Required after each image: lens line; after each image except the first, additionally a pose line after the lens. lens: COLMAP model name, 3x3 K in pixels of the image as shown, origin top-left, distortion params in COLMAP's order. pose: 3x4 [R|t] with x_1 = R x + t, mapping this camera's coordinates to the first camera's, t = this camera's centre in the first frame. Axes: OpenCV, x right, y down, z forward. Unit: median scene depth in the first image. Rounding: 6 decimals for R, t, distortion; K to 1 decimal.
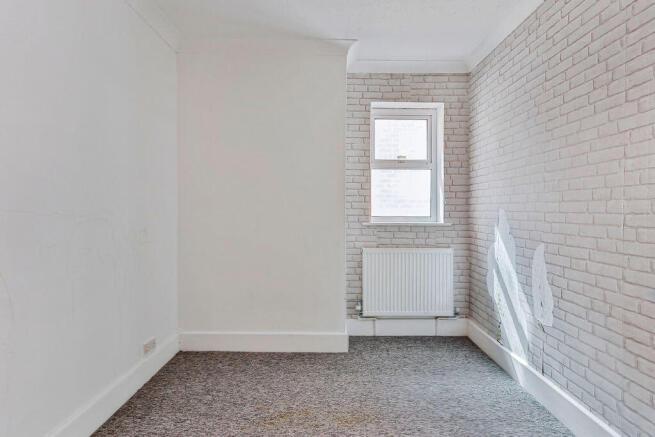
lens RADIAL K [[335.2, 0, 322.6], [0, 335.2, 222.3], [0, 0, 1]] dist [0.005331, -0.000037]
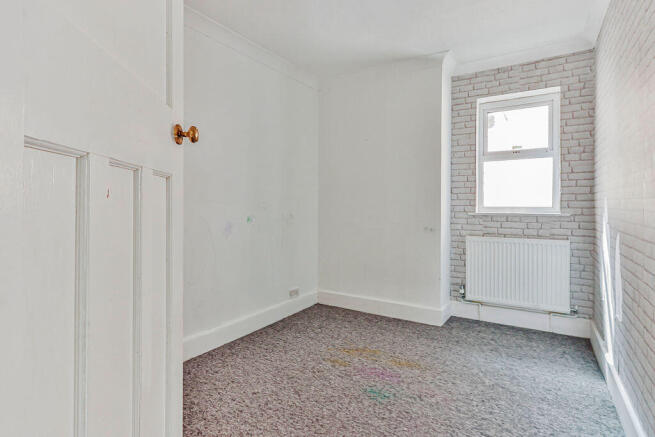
lens RADIAL K [[335.2, 0, 328.6], [0, 335.2, 213.7], [0, 0, 1]] dist [0.005331, -0.000037]
pose [[0.846862, 0.007140, -0.531765, 0.315751], [-0.013580, 0.999874, -0.008202, 0.019718], [0.531639, 0.014167, 0.846852, -0.145589]]
